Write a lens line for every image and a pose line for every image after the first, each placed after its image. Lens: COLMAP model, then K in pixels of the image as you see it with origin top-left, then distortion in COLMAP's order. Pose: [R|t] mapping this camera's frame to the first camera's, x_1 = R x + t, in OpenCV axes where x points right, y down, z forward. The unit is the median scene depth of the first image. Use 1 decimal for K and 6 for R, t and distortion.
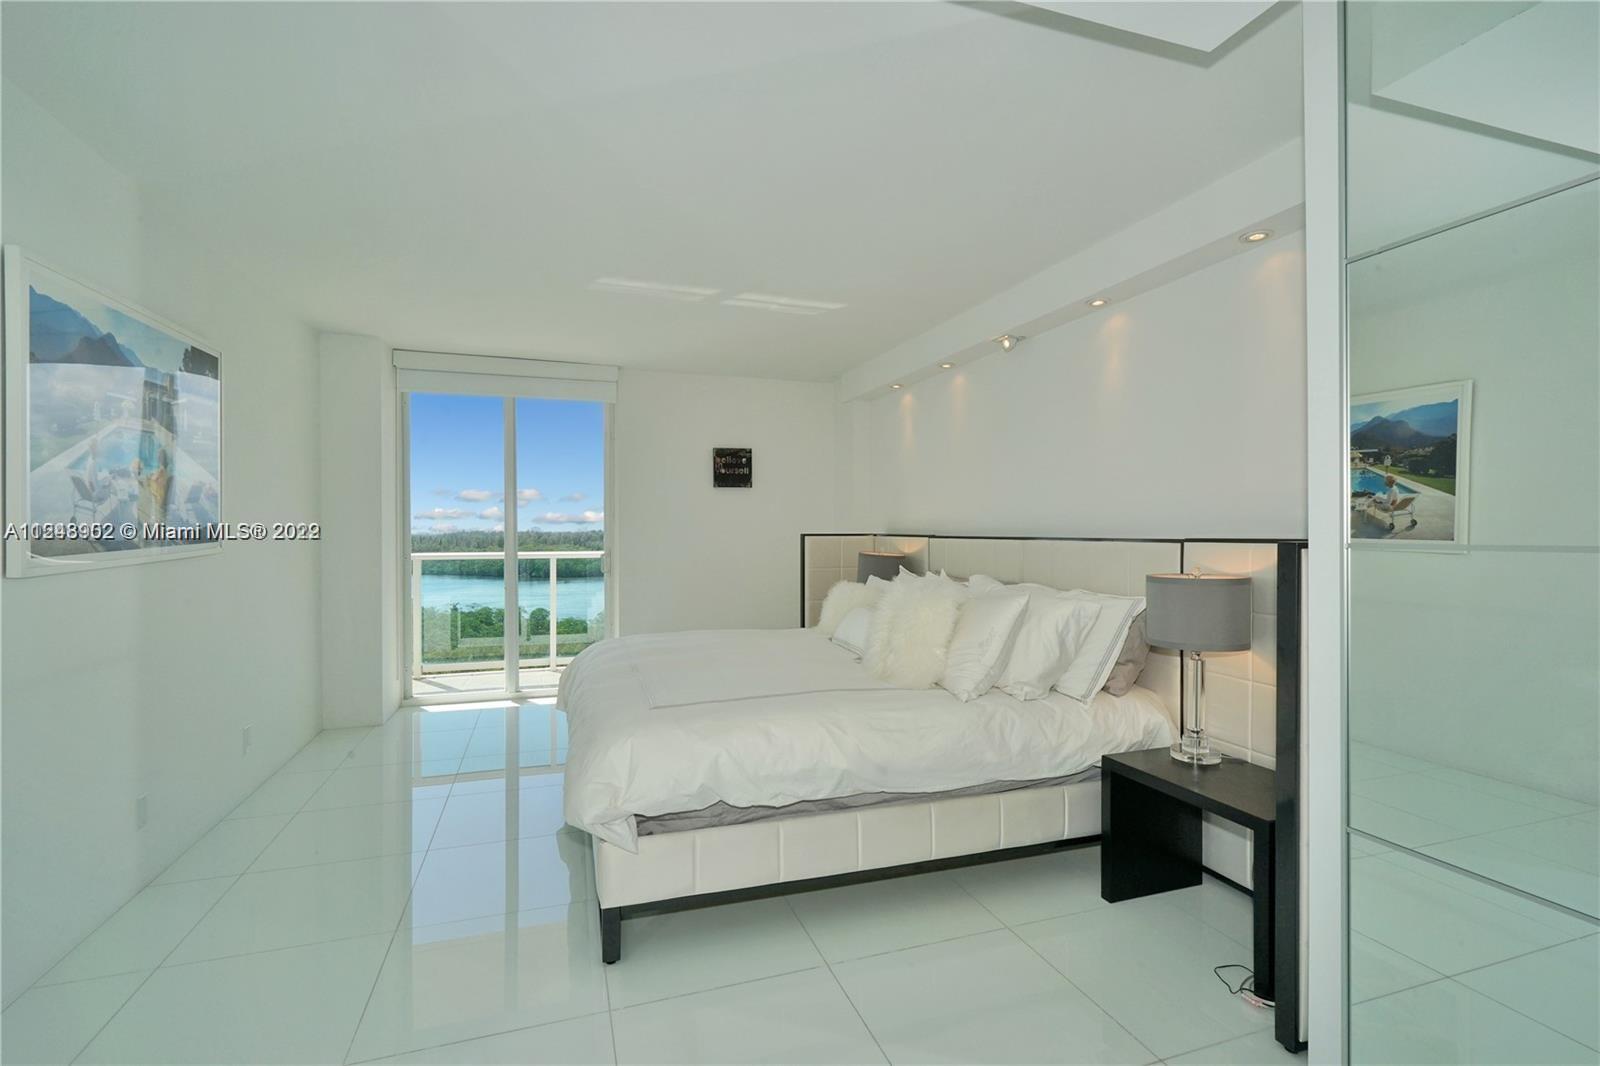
lens RADIAL K [[731.4, 0, 793.1], [0, 731.4, 529.3], [0, 0, 1]] dist [-0.027067, 0.036284]
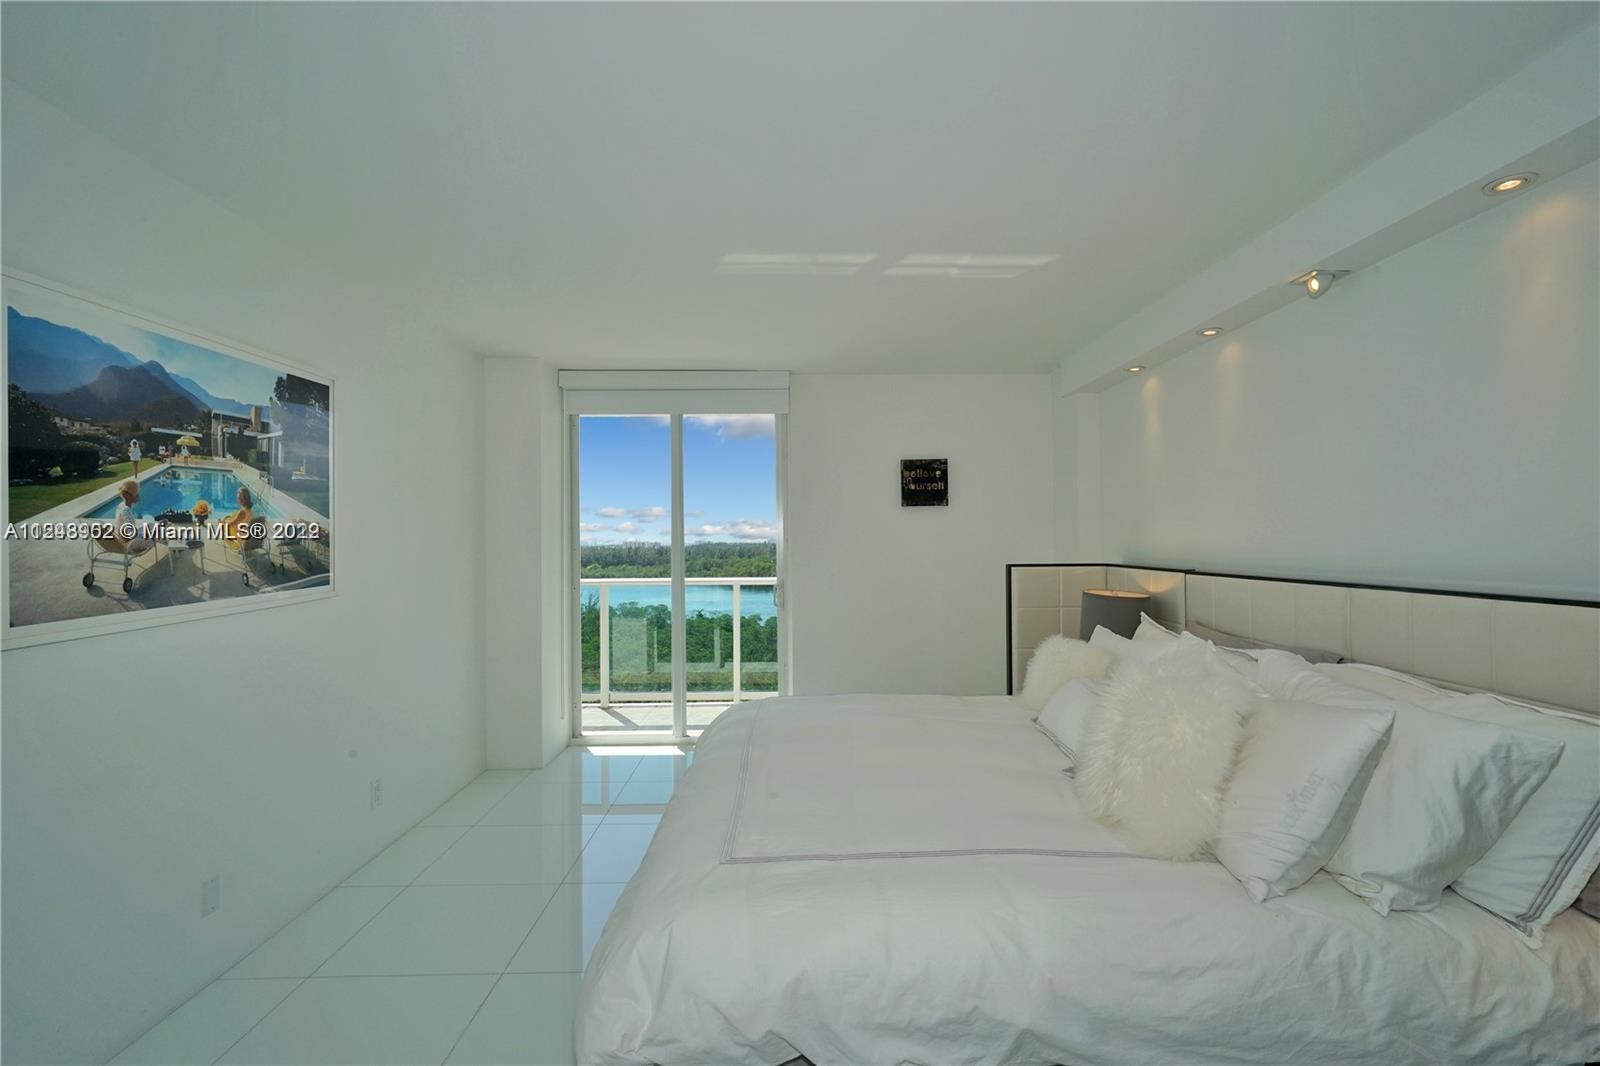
lens RADIAL K [[733.2, 0, 799.2], [0, 733.2, 532.7], [0, 0, 1]] dist [-0.002879, 0.003180]
pose [[0.954803, -0.009354, -0.297093, 0.050581], [0.006318, 0.999918, -0.011177, -0.031623], [0.297173, 0.008795, 0.954783, 0.268074]]
